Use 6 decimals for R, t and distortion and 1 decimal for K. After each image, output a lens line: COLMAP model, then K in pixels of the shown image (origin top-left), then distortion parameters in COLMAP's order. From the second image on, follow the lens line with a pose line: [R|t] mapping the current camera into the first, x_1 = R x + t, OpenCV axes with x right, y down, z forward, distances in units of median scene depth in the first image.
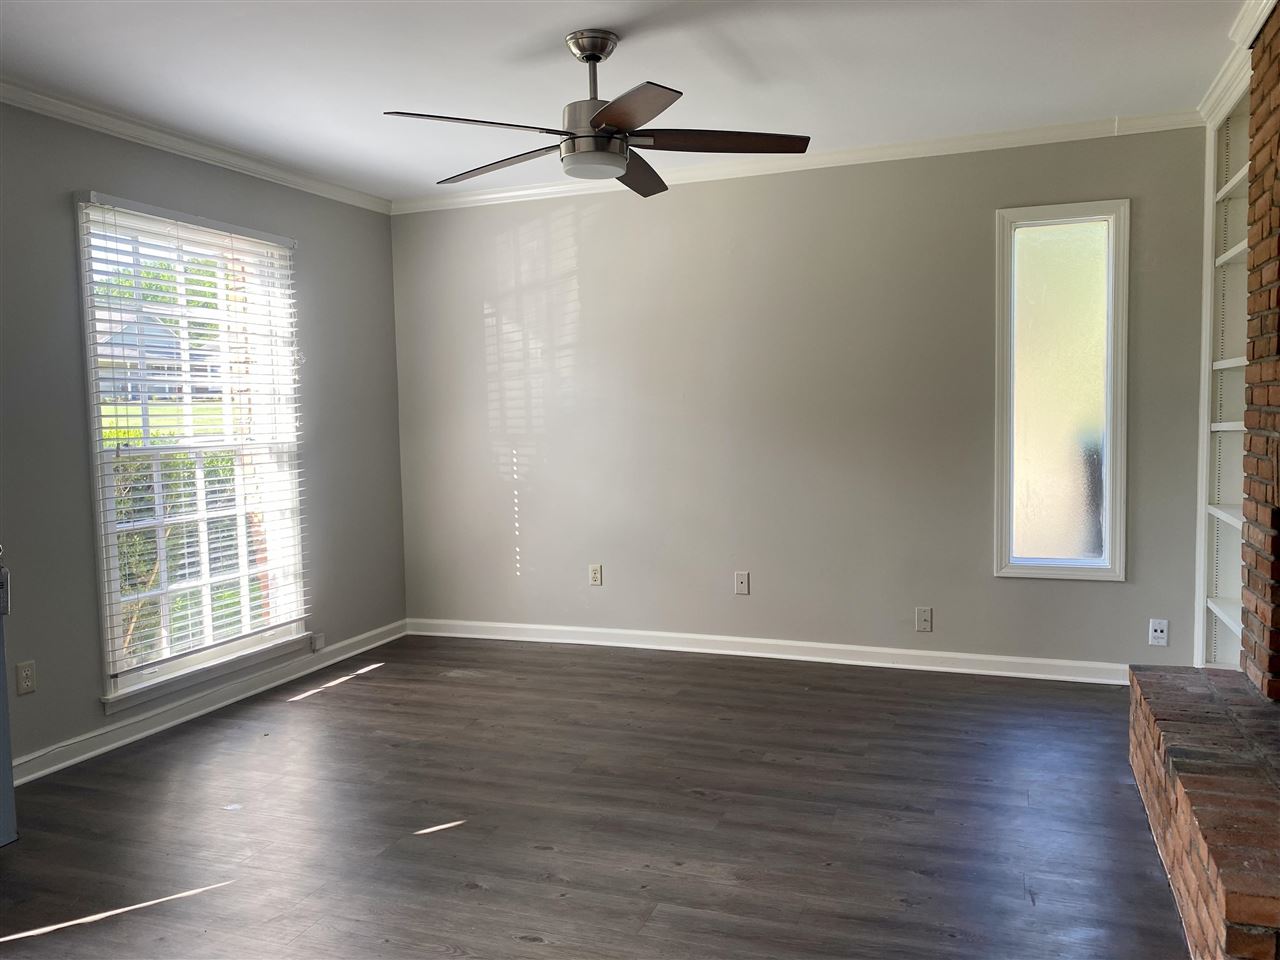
lens RADIAL K [[999.8, 0, 640.0], [0, 999.8, 480.0], [0, 0, 1]] dist [0.090481, -0.122515]
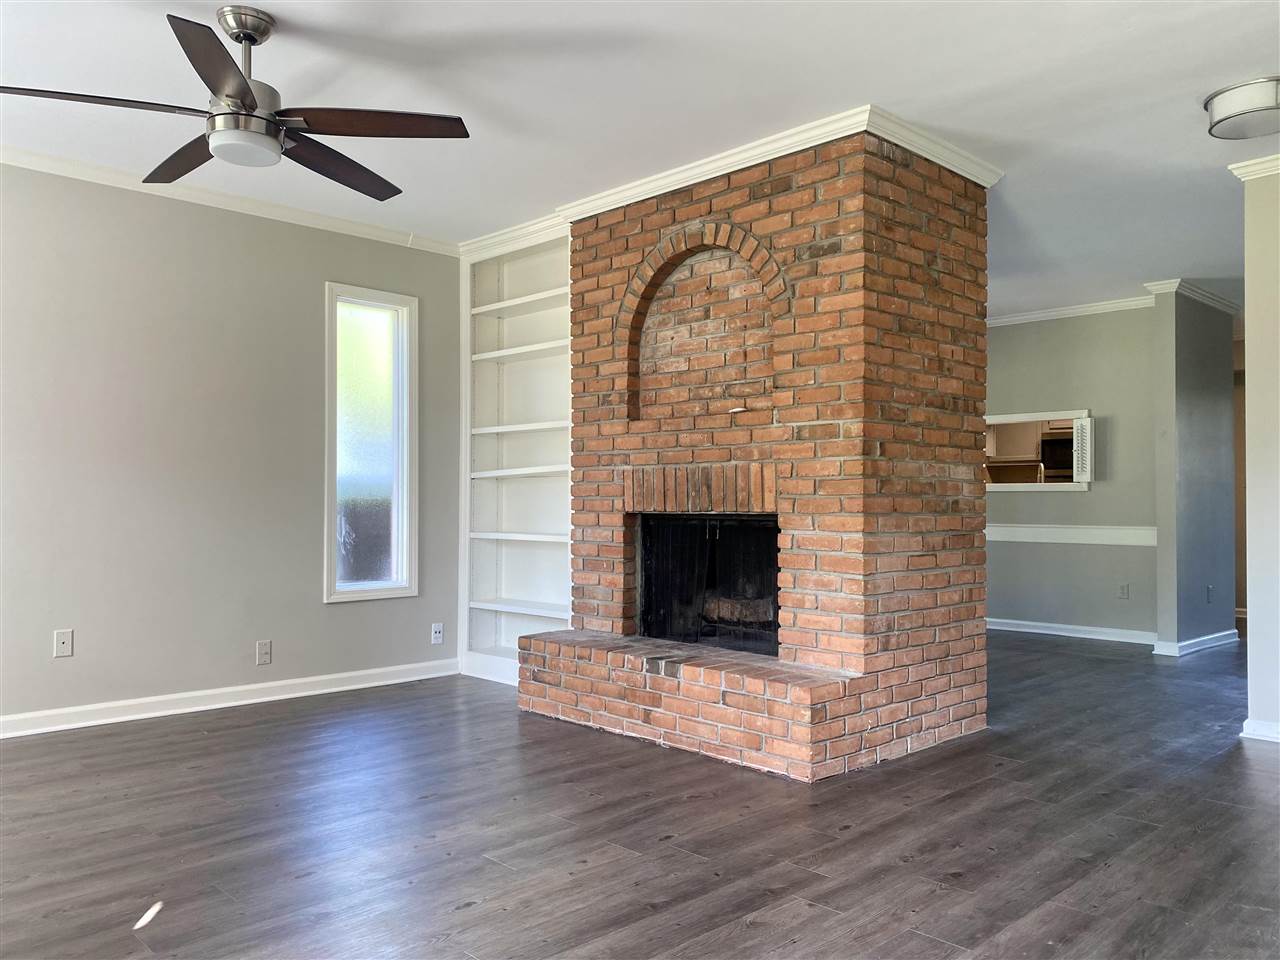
lens RADIAL K [[998.8, 0, 640.0], [0, 998.8, 480.0], [0, 0, 1]] dist [0.003339, 0.001558]
pose [[0.420163, 0.044073, 0.906378, -0.580957], [0.059820, 0.995302, -0.076127, 0.074119], [-0.905475, 0.086205, 0.415553, 0.245036]]
